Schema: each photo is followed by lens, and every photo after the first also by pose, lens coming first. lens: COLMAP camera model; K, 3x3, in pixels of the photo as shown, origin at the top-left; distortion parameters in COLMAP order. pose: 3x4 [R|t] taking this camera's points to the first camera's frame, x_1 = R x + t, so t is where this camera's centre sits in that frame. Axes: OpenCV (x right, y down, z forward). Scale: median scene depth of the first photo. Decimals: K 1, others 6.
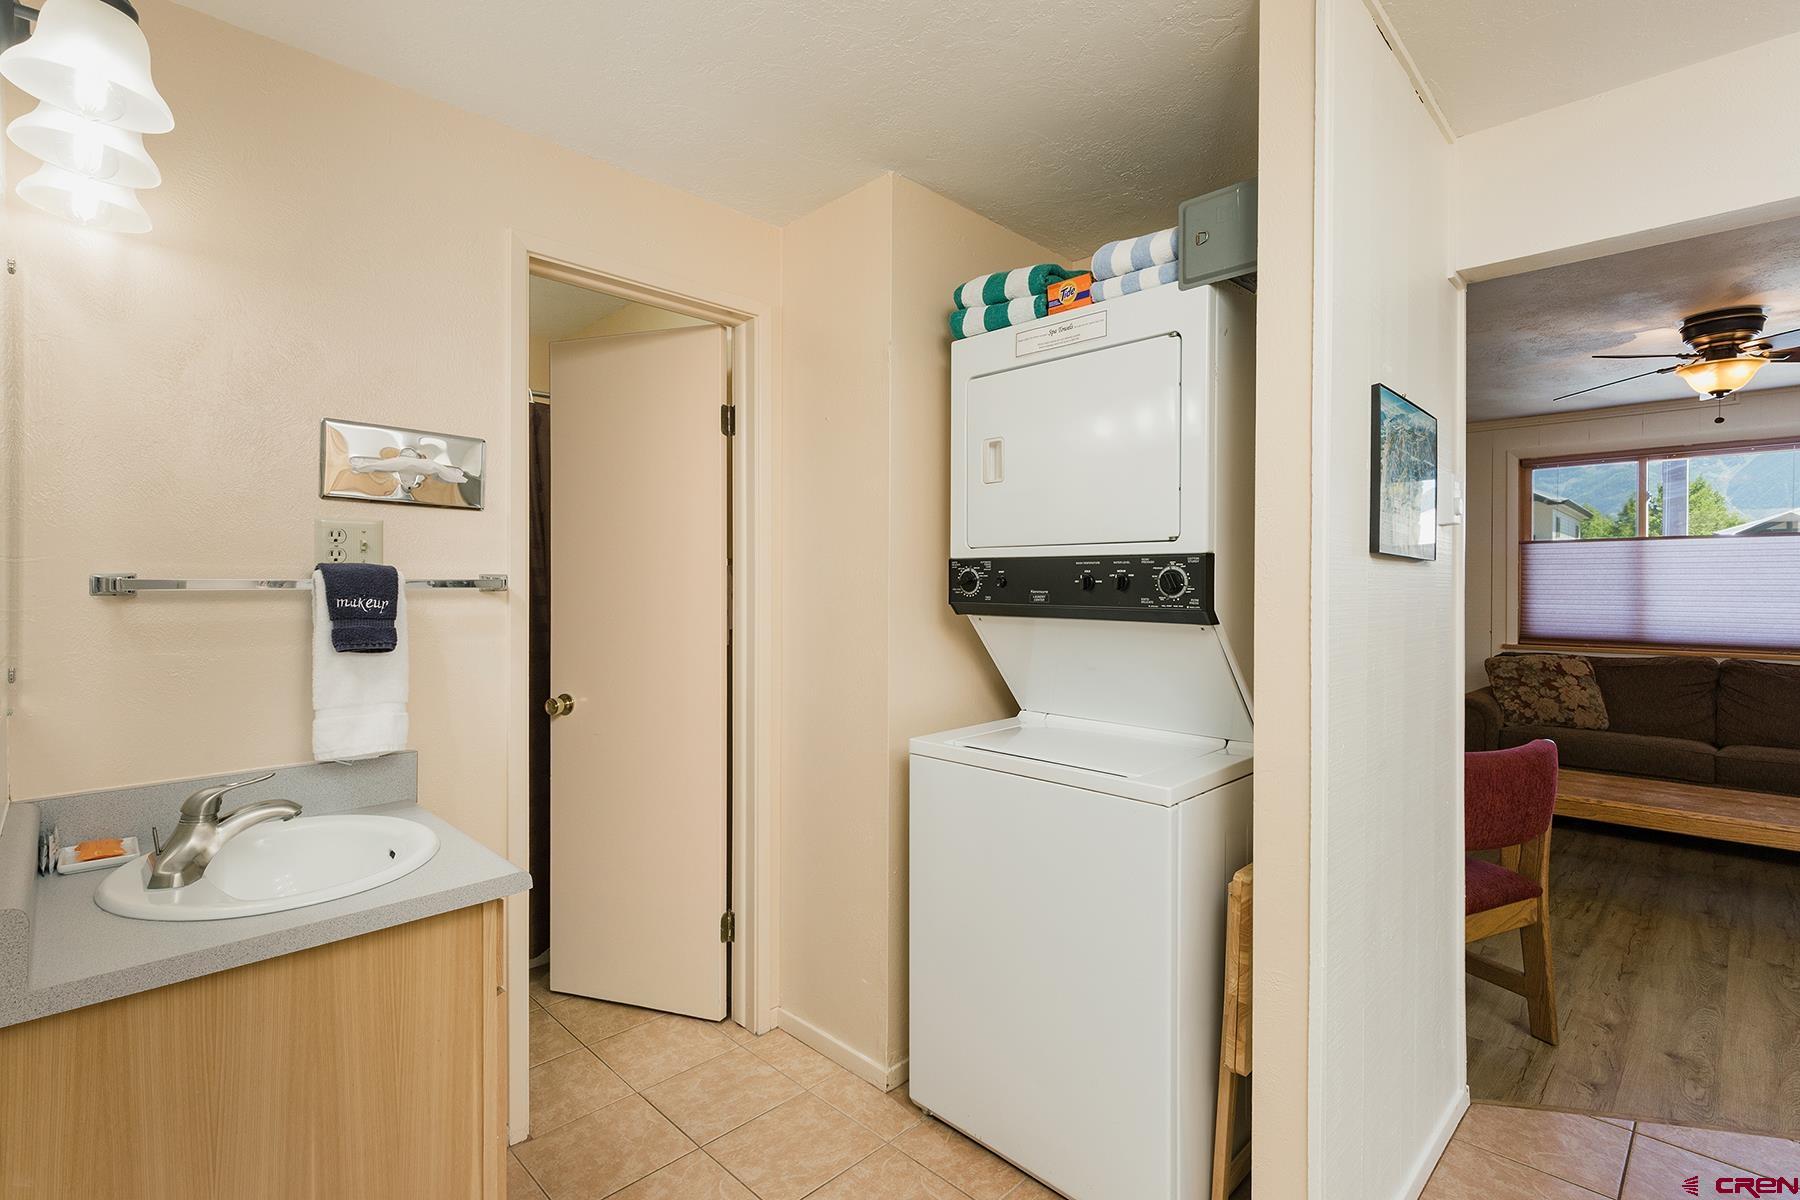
lens RADIAL K [[851.4, 0, 937.7], [0, 851.4, 590.0], [0, 0, 1]] dist [0.001189, 0.004971]
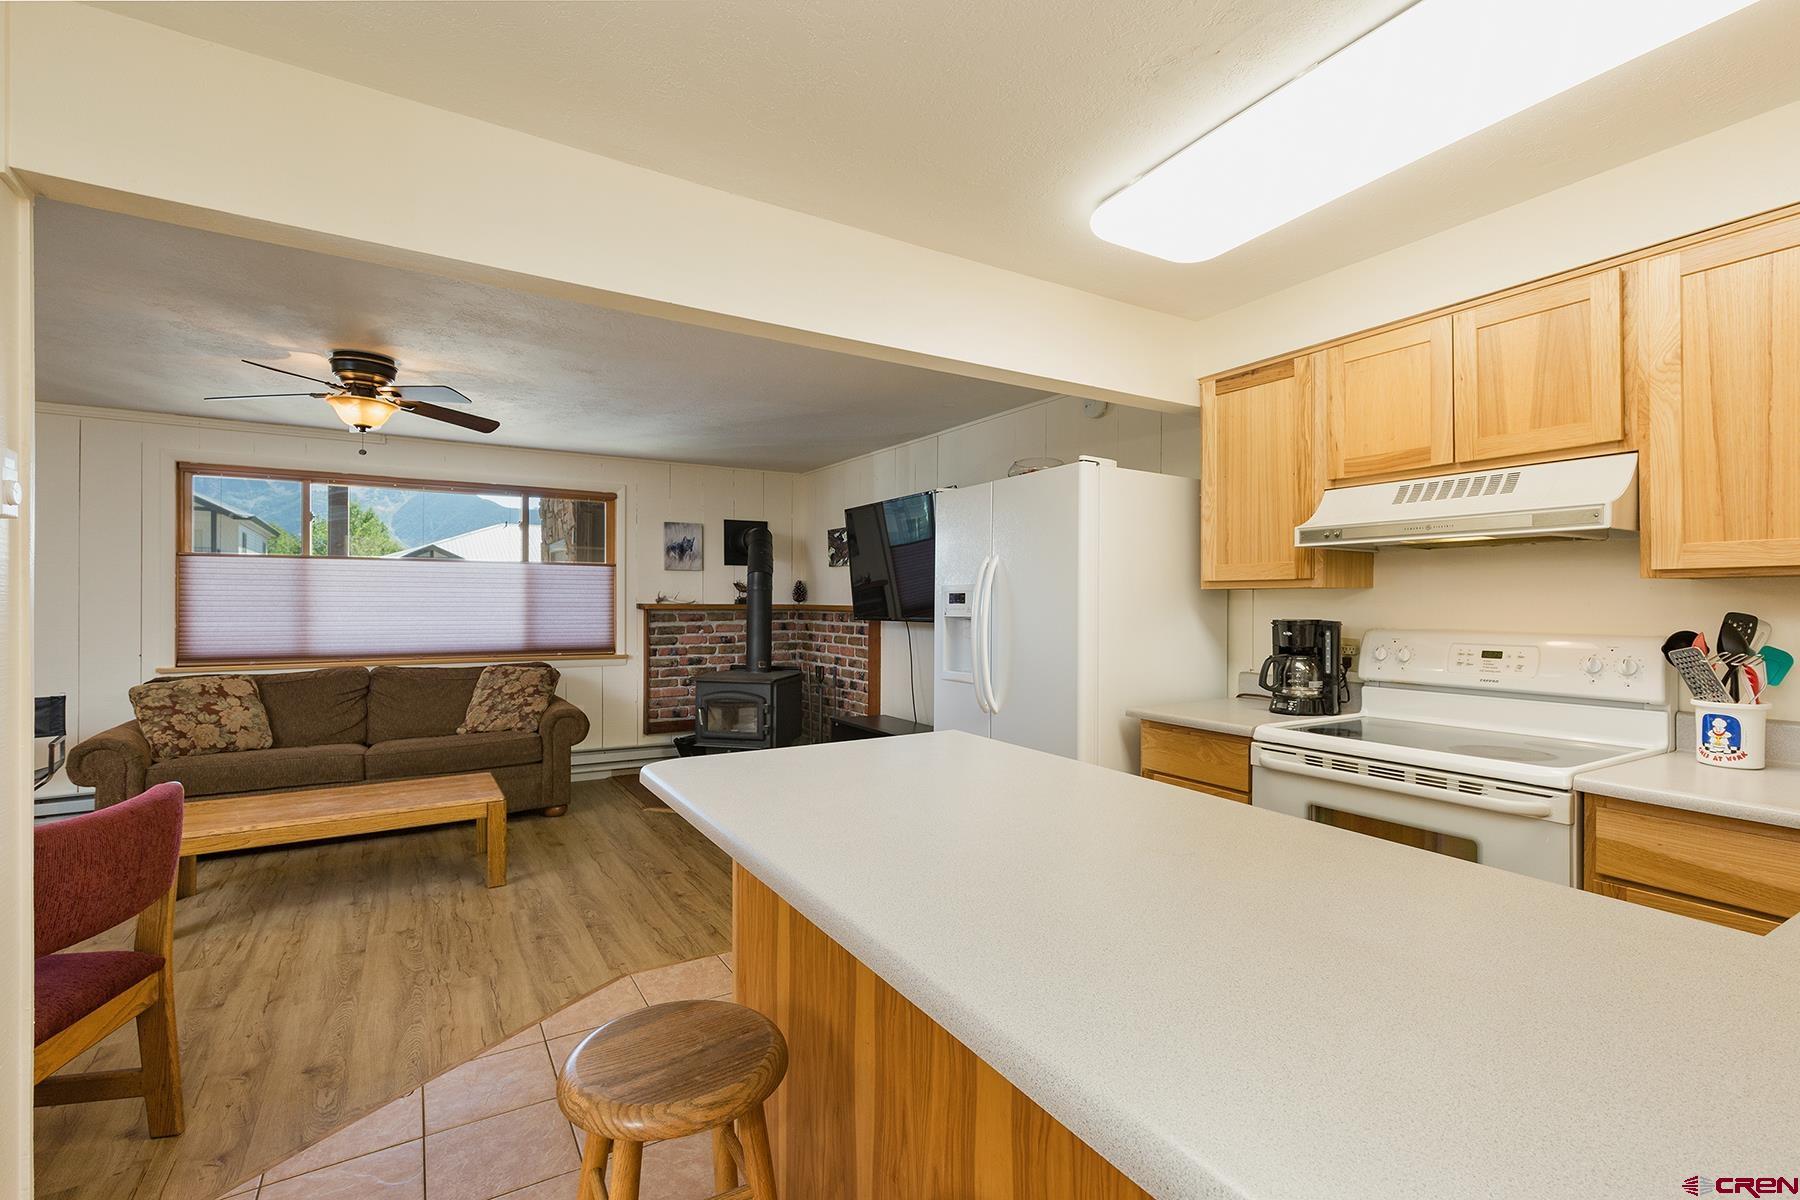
lens RADIAL K [[827.7, 0, 903.6], [0, 827.7, 597.8], [0, 0, 1]] dist [0.002411, 0.000615]
pose [[0.267857, 0.003303, 0.963453, 0.054046], [0.006093, 0.999968, -0.005122, -0.000533], [-0.963440, 0.007243, 0.267828, 0.033255]]
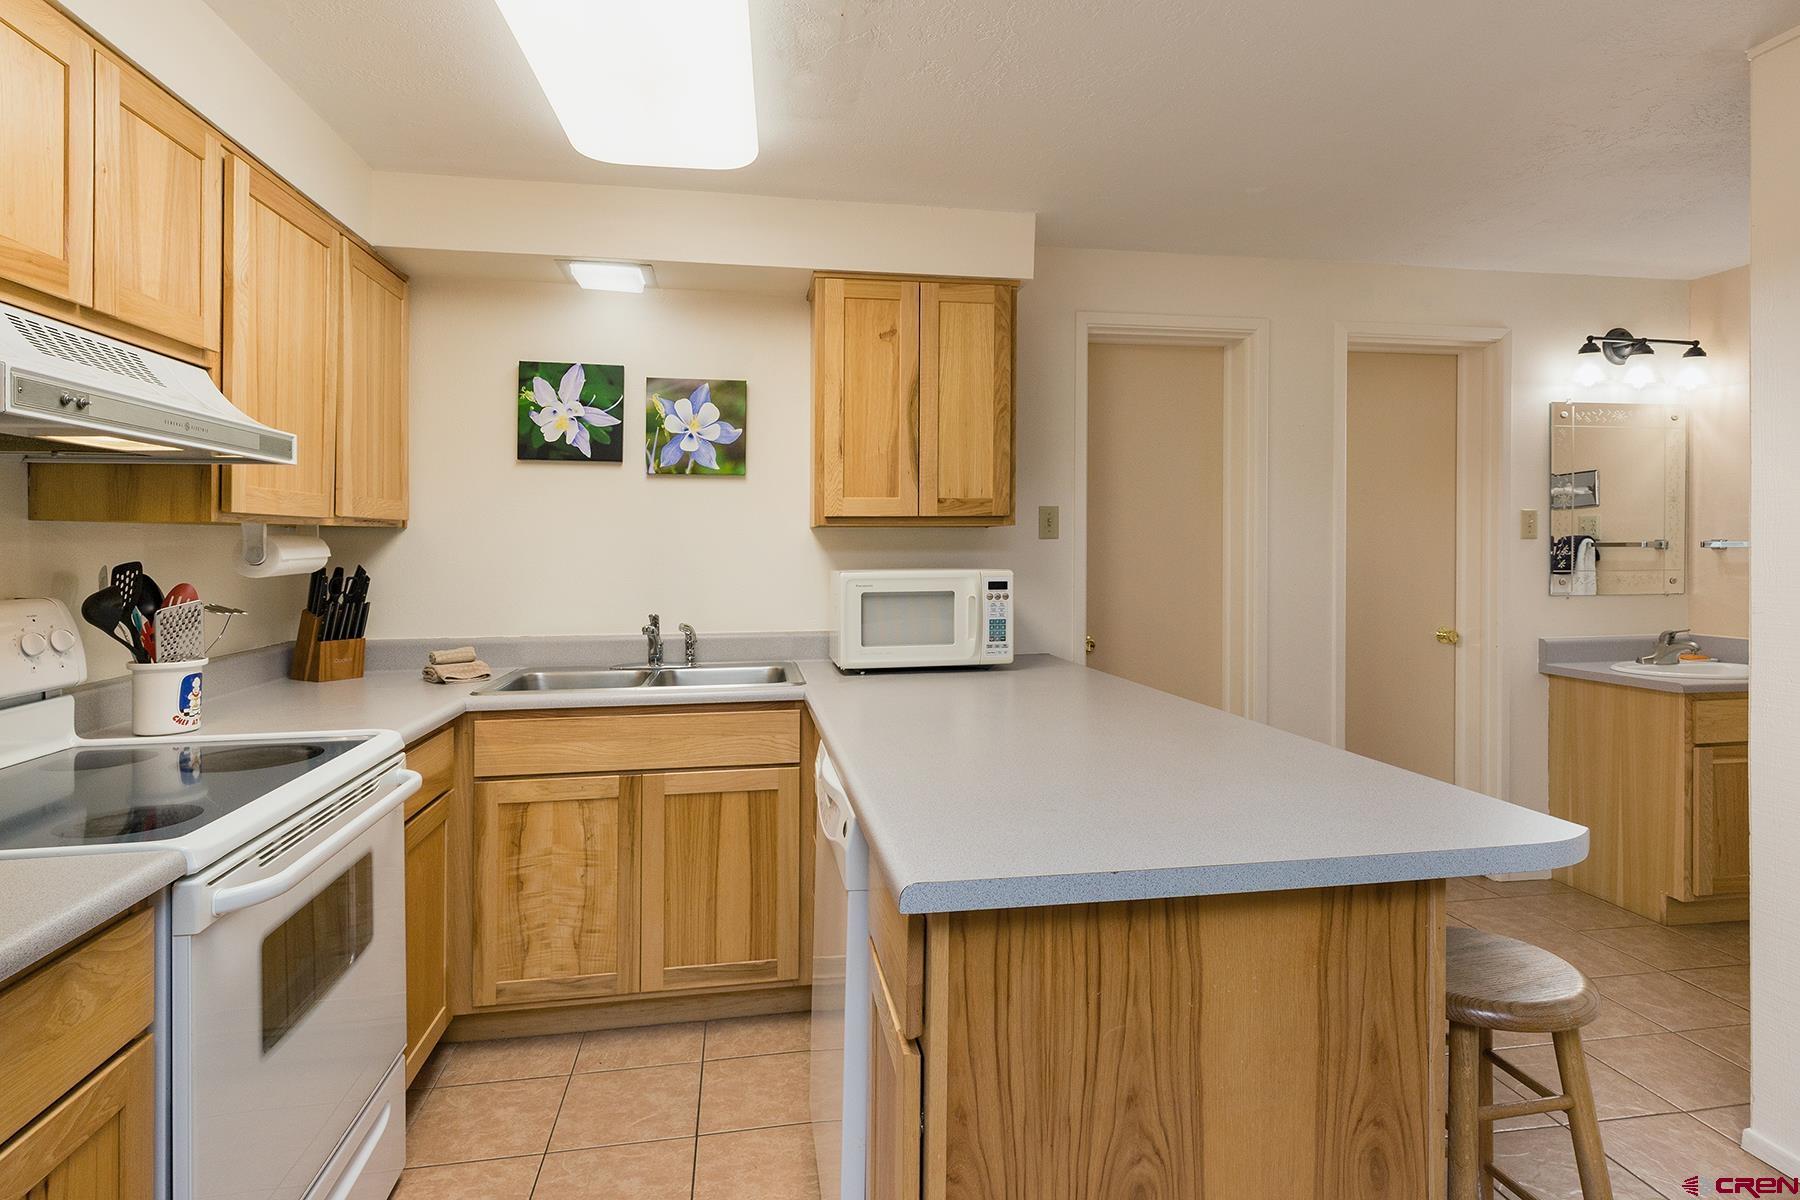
lens RADIAL K [[948.5, 0, 905.0], [0, 948.5, 561.7], [0, 0, 1]] dist [0.003711, 0.001195]
pose [[-0.597641, 0.009494, -0.801708, 0.761403], [-0.004301, 0.999878, 0.015047, -0.000182], [0.801752, 0.012441, -0.597527, 0.282969]]
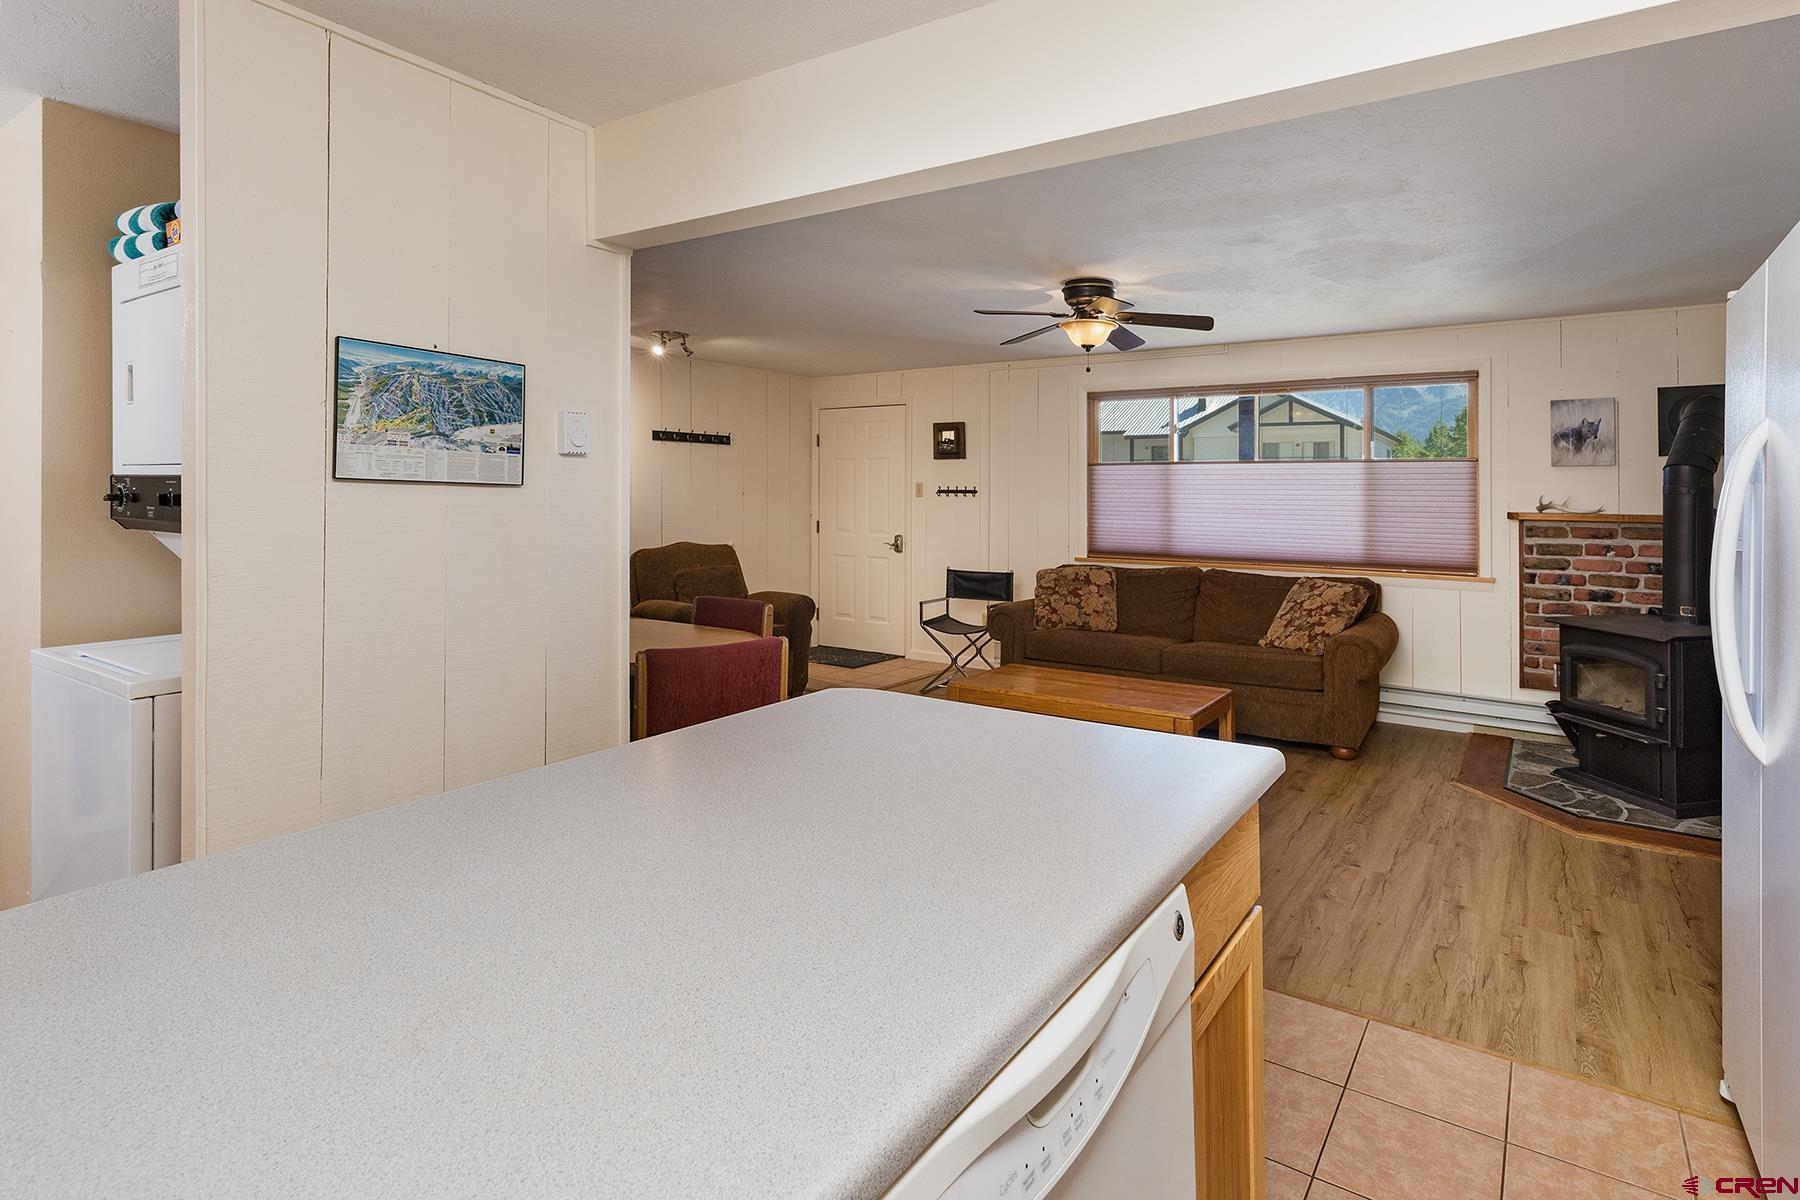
lens RADIAL K [[917.8, 0, 964.0], [0, 917.8, 481.7], [0, 0, 1]] dist [-0.001539, 0.000060]
pose [[0.986500, 0.011126, 0.163385, 0.390319], [-0.006930, 0.999632, -0.026231, -0.003593], [-0.163616, 0.024745, 0.986214, -0.189712]]
